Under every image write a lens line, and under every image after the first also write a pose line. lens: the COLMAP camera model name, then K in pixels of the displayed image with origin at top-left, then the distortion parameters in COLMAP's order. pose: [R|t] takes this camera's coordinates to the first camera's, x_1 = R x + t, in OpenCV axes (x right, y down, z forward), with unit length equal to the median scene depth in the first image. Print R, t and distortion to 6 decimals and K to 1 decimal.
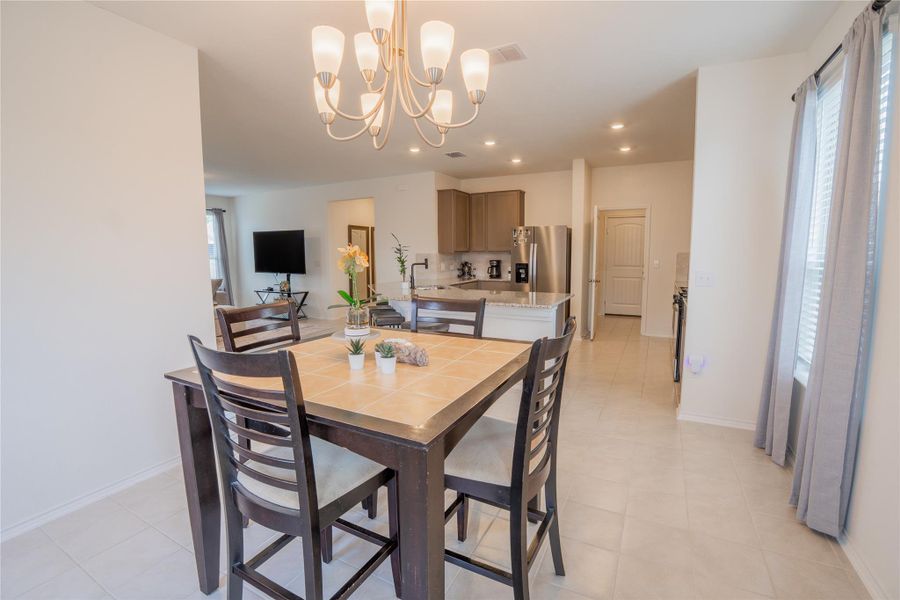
lens RADIAL K [[399.6, 0, 445.5], [0, 399.6, 300.6], [0, 0, 1]] dist [-0.006257, -0.000225]
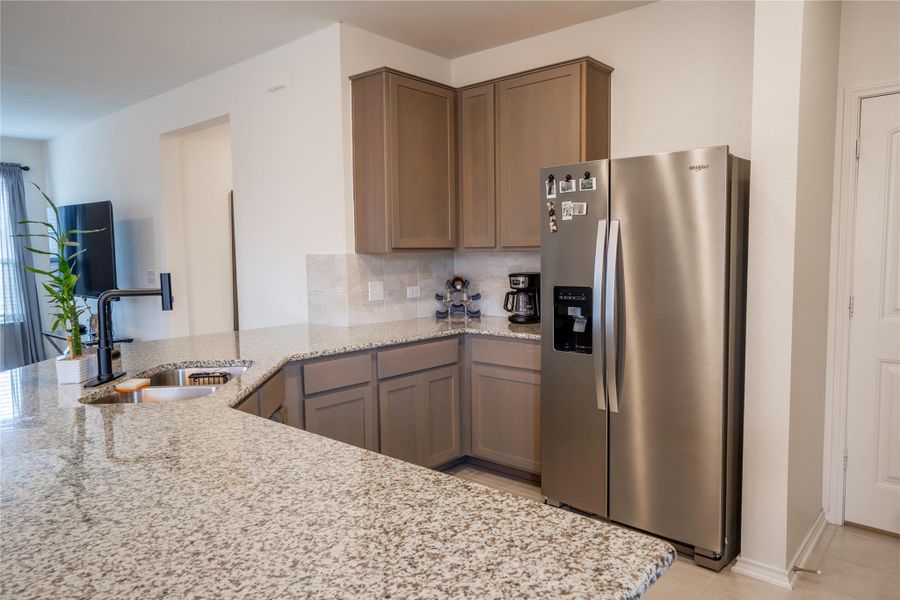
lens RADIAL K [[614.9, 0, 454.3], [0, 614.9, 303.6], [0, 0, 1]] dist [0.025924, 0.001020]
pose [[0.976636, 0.015572, -0.214337, 0.184806], [-0.022939, 0.999227, -0.031927, -0.057711], [0.213675, 0.036098, 0.976238, 0.478755]]
